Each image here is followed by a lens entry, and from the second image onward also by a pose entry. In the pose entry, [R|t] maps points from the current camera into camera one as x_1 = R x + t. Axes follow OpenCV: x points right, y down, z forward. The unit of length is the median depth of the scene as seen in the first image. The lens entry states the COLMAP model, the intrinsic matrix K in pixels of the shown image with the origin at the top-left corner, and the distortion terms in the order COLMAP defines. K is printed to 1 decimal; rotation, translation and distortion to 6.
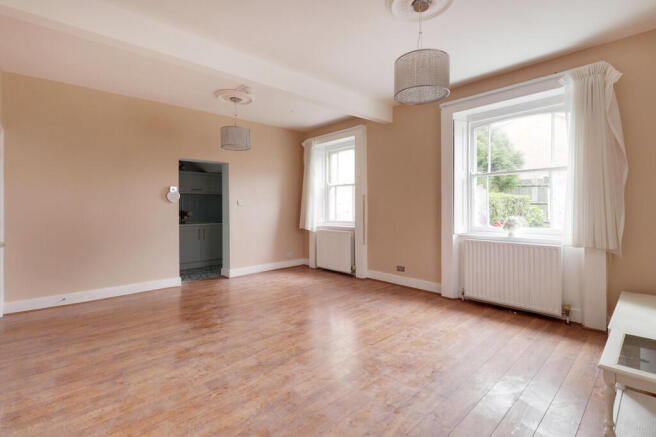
lens RADIAL K [[304.8, 0, 329.3], [0, 304.8, 207.0], [0, 0, 1]] dist [0.000674, -0.000361]
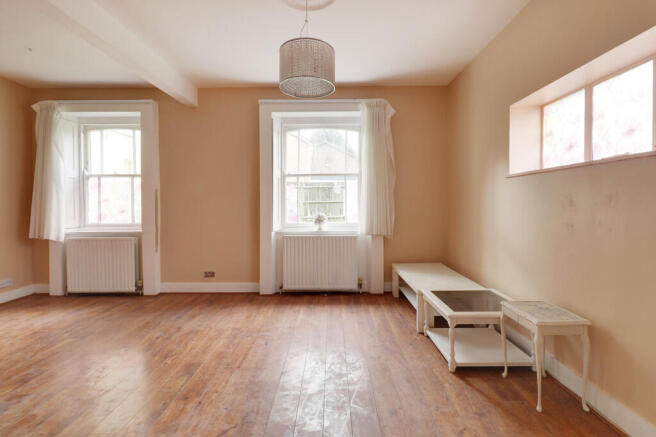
lens RADIAL K [[302.5, 0, 329.4], [0, 302.5, 211.3], [0, 0, 1]] dist [0.001346, -0.000289]
pose [[0.682656, -0.011478, 0.730650, -0.199296], [-0.000126, 0.999875, 0.015825, 0.005731], [-0.730740, -0.010896, 0.682569, 0.170568]]
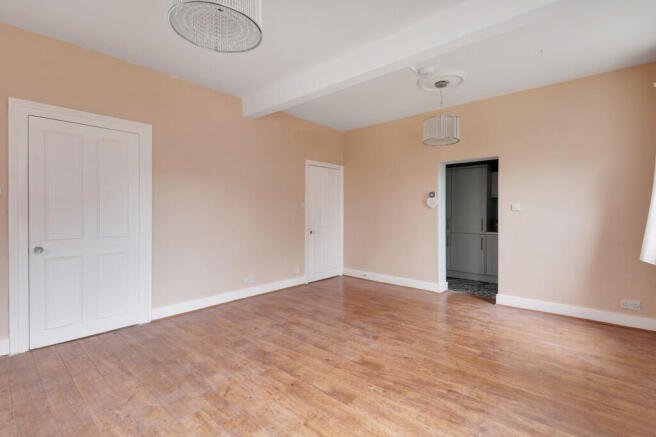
lens RADIAL K [[302.5, 0, 329.4], [0, 302.5, 211.3], [0, 0, 1]] dist [0.001346, -0.000289]
pose [[0.101822, 0.003683, -0.994796, 0.532650], [-0.006393, 0.999975, 0.003047, -0.004511], [0.994782, 0.006050, 0.101843, 0.663663]]
